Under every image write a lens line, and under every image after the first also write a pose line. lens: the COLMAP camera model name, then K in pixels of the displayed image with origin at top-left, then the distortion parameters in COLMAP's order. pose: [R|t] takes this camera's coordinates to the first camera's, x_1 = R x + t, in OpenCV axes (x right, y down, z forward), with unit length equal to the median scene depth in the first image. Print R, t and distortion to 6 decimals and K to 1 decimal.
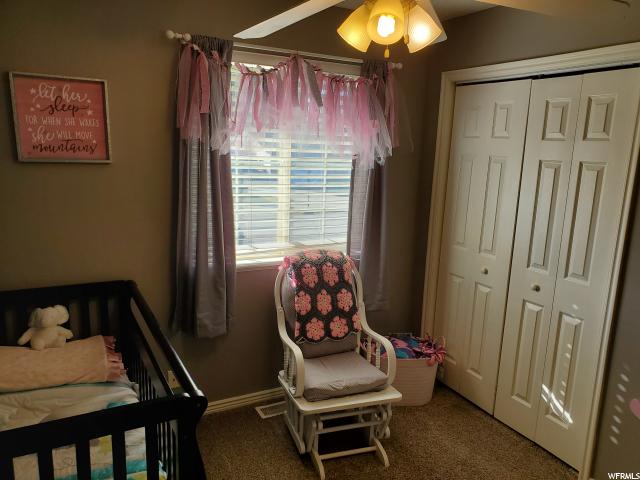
lens RADIAL K [[492.9, 0, 320.0], [0, 492.9, 240.0], [0, 0, 1]] dist [0.000569, -0.007555]
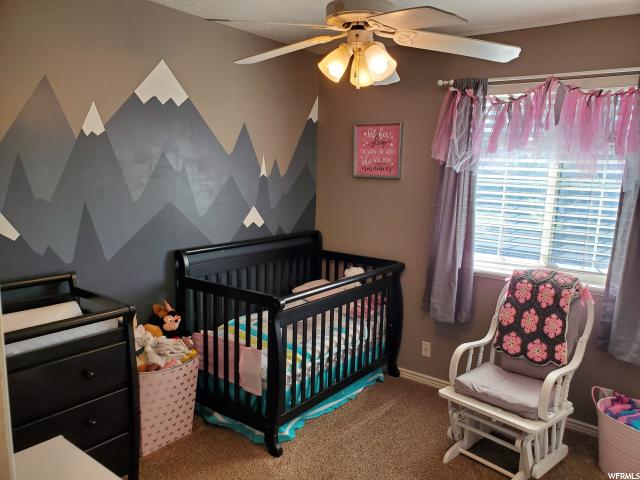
lens RADIAL K [[492.9, 0, 320.0], [0, 492.9, 240.0], [0, 0, 1]] dist [0.000569, -0.007555]
pose [[0.415888, 0.120482, -0.901400, 0.732488], [-0.172527, 0.983638, 0.051873, -0.013369], [0.892901, 0.133942, 0.429870, 0.179754]]
